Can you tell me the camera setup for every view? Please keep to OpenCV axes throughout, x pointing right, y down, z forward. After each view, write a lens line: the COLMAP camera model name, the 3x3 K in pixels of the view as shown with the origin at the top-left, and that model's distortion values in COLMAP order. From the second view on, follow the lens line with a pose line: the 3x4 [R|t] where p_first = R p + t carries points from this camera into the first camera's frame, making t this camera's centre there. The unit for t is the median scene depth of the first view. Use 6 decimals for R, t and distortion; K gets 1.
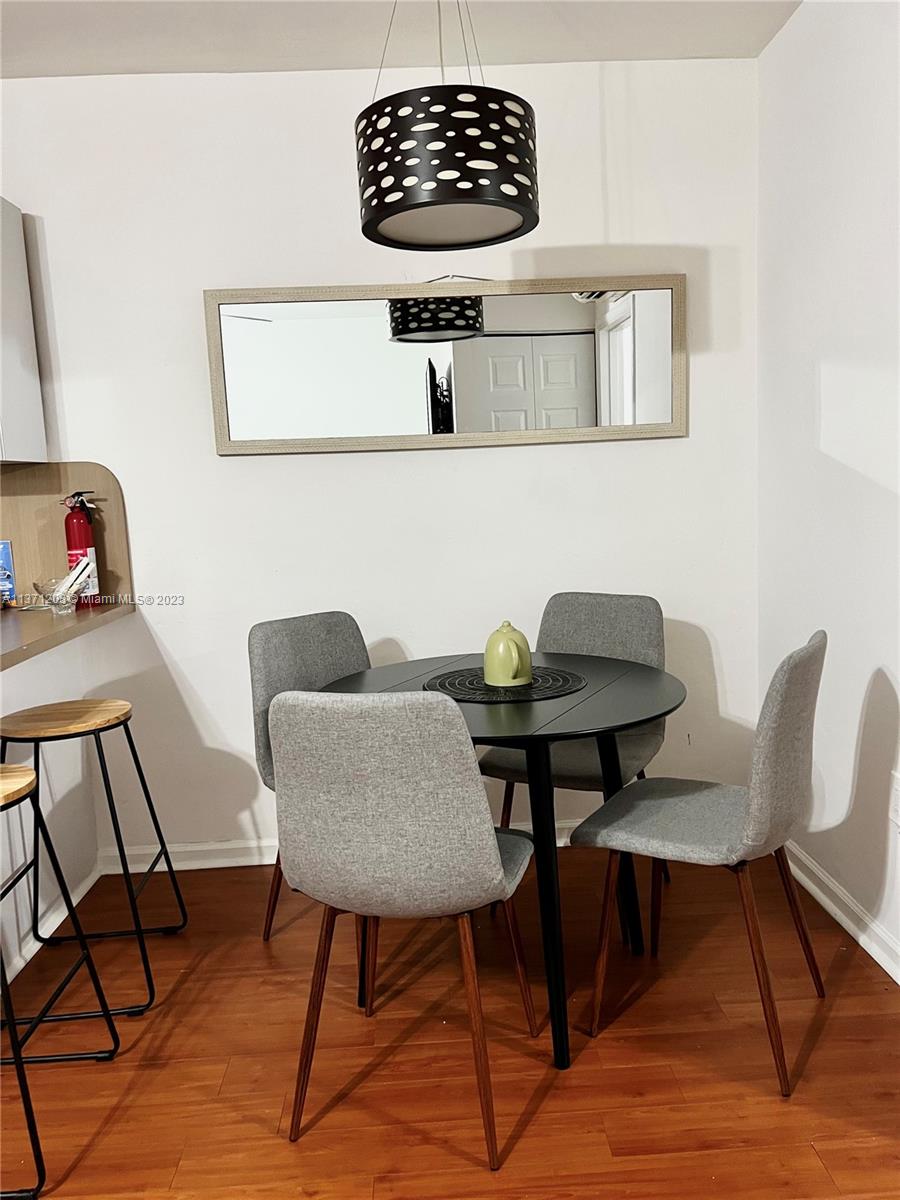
lens RADIAL K [[897.1, 0, 455.7], [0, 897.1, 597.9], [0, 0, 1]] dist [0.044605, -0.051854]
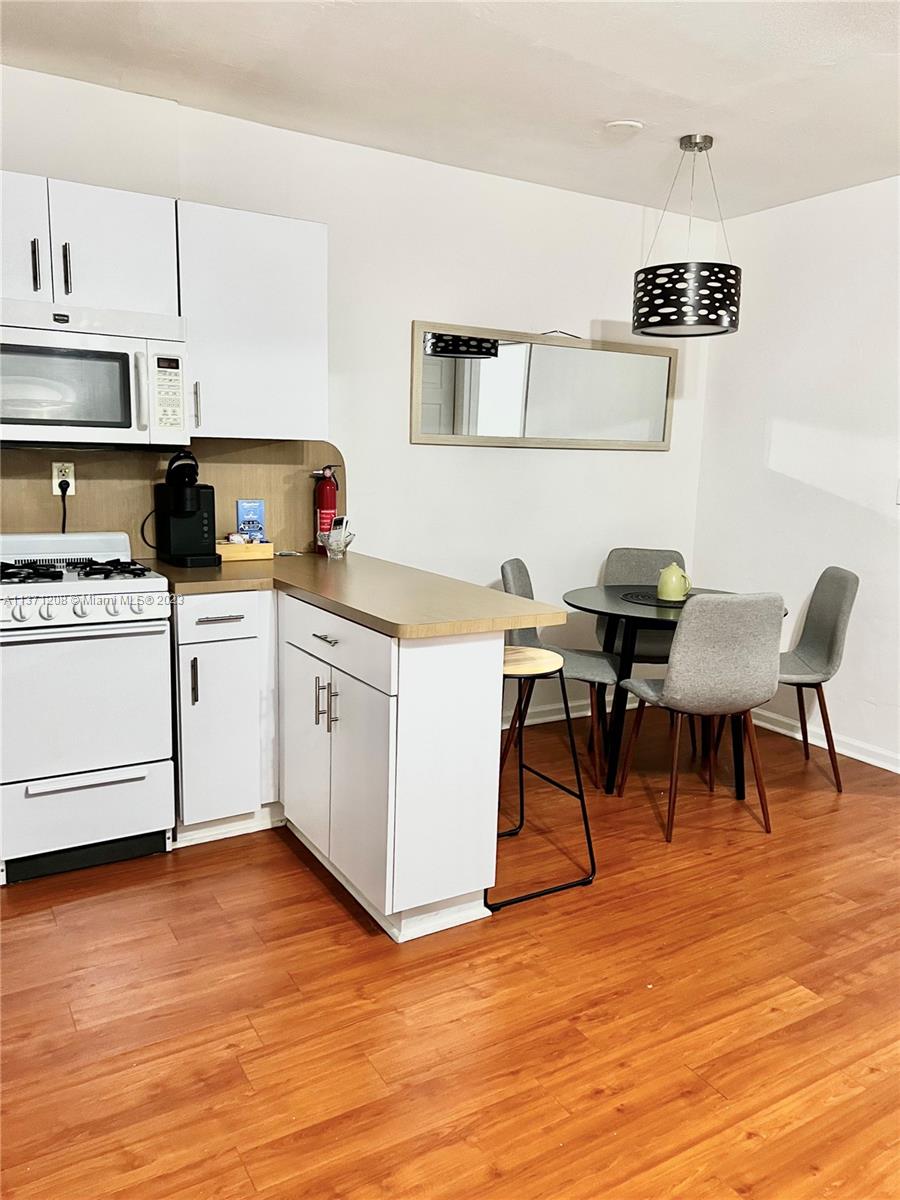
lens RADIAL K [[897.1, 0, 456.3], [0, 897.1, 603.7], [0, 0, 1]] dist [0.044605, -0.051854]
pose [[0.876108, -0.014790, 0.481887, -0.966940], [-0.005010, 0.999196, 0.039775, 0.032939], [-0.482088, -0.037261, 0.875330, -0.250011]]
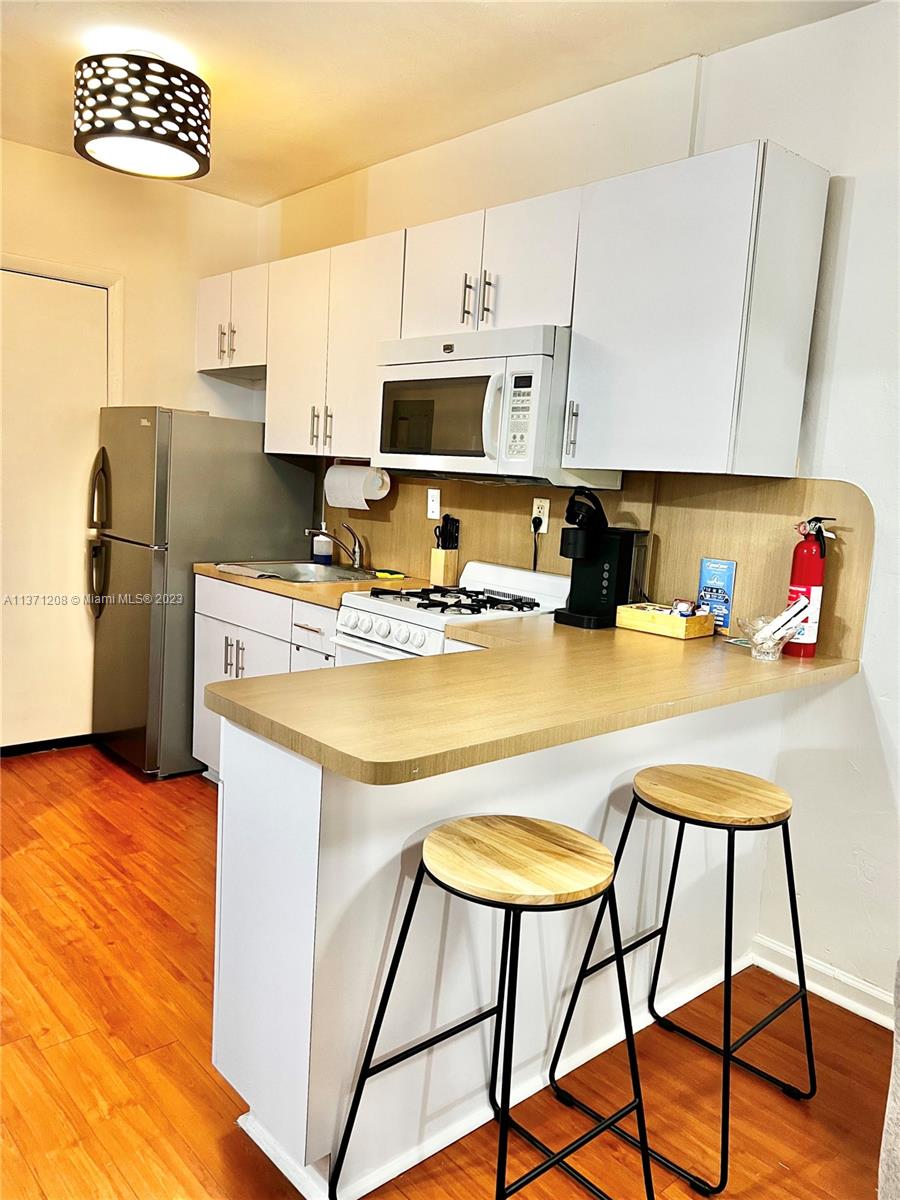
lens RADIAL K [[897.1, 0, 449.6], [0, 897.1, 610.7], [0, 0, 1]] dist [0.044605, -0.051854]
pose [[0.629961, 0.195341, -0.751659, 0.002989], [-0.179182, 0.978296, 0.104068, -0.065312], [0.755674, 0.069125, 0.651290, 0.243383]]
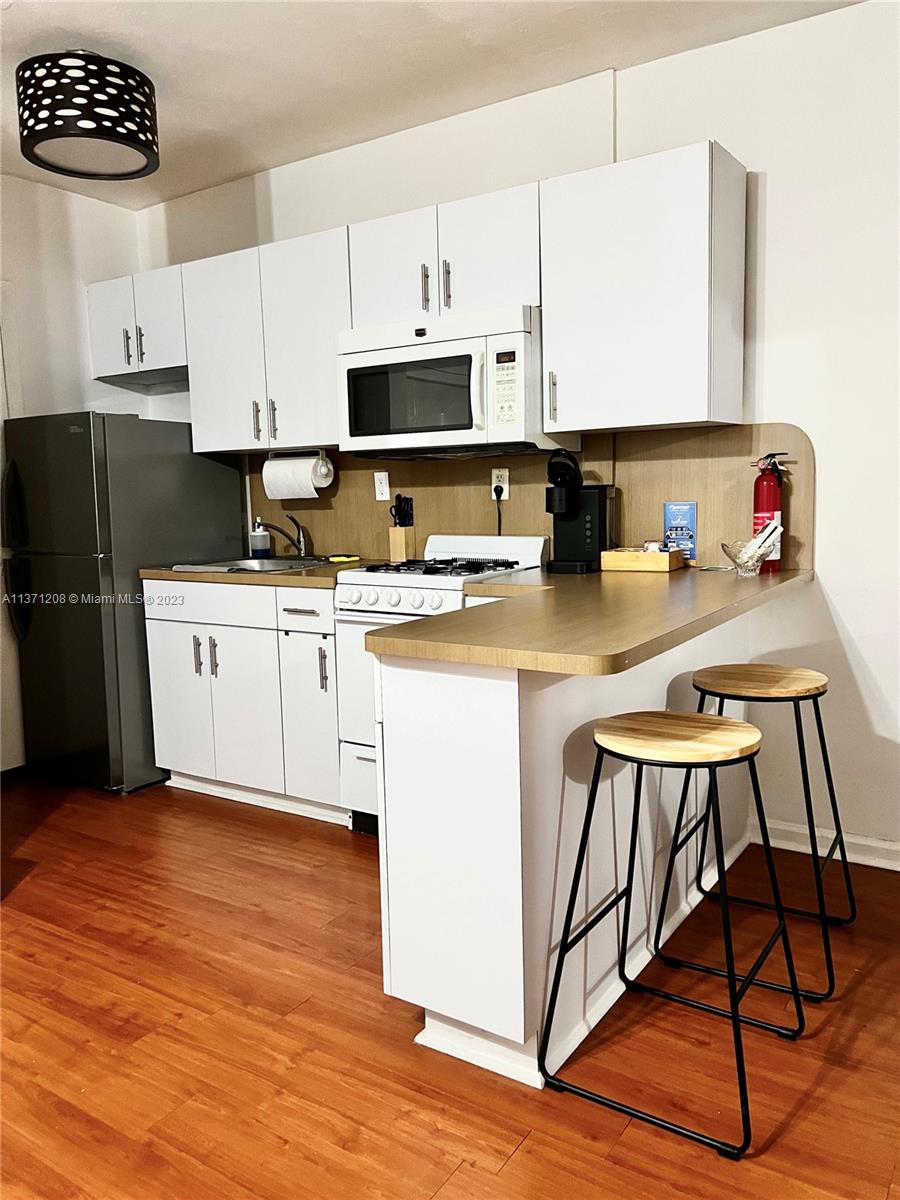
lens RADIAL K [[897.1, 0, 454.8], [0, 897.1, 601.7], [0, 0, 1]] dist [0.044605, -0.051854]
pose [[0.809566, 0.096327, -0.579071, -0.124450], [-0.078805, 0.995349, 0.055400, 0.016676], [0.581715, 0.000784, 0.813393, 0.005771]]
